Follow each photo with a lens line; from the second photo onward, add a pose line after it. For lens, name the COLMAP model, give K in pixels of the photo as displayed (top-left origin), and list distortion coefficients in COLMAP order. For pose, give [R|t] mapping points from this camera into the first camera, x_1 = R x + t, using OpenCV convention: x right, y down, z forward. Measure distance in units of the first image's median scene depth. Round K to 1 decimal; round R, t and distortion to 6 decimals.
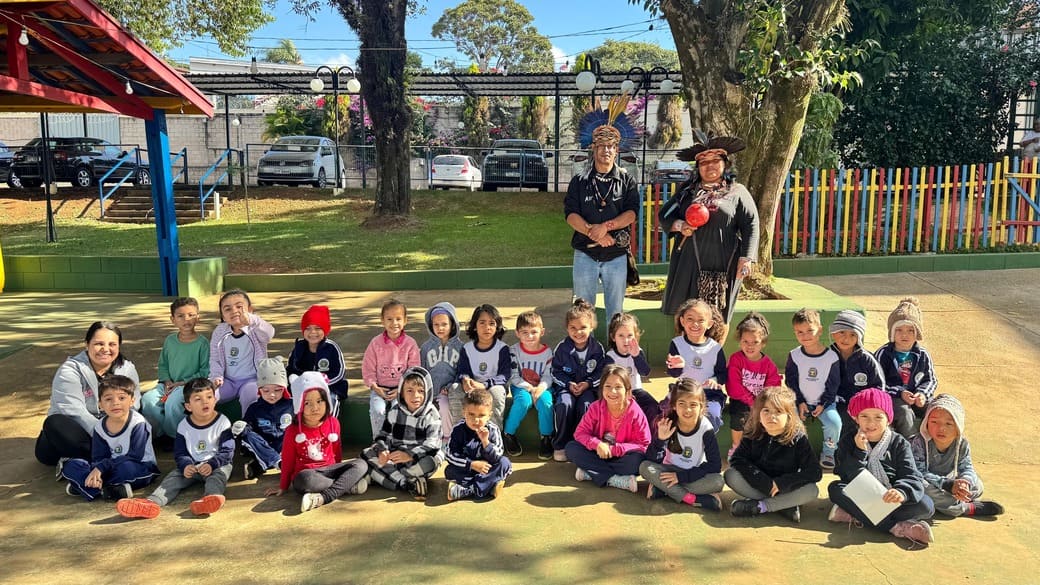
lens RADIAL K [[411.7, 0, 520.0], [0, 411.7, 292.5], [0, 0, 1]] dist [-0.000891, 0.000023]
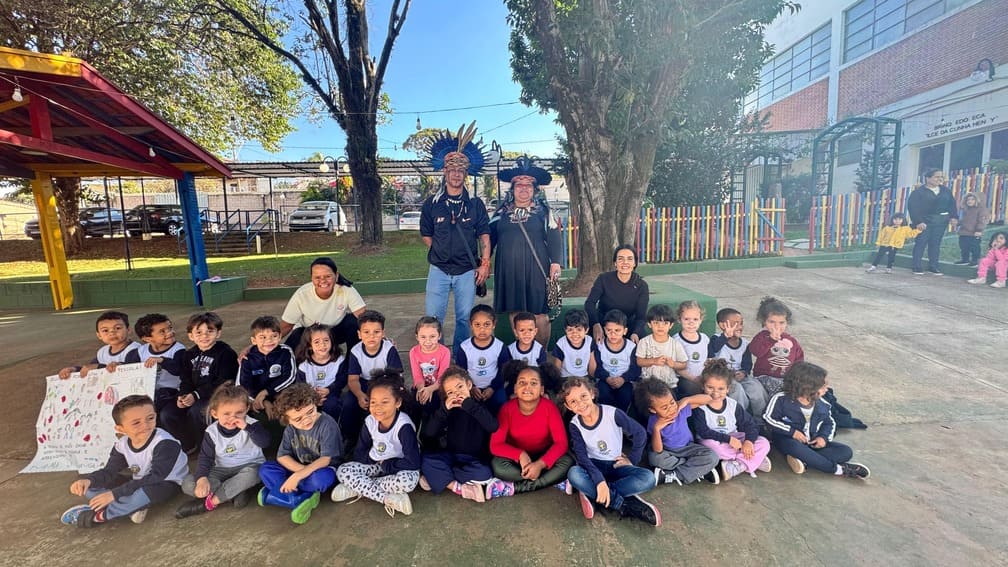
lens RADIAL K [[399.1, 0, 504.0], [0, 399.1, 283.5], [0, 0, 1]] dist [-0.000891, 0.000023]
pose [[0.989857, -0.035625, 0.137528, -0.021831], [0.040926, 0.998517, -0.035909, 0.019099], [-0.136045, 0.041174, 0.989847, -0.420805]]
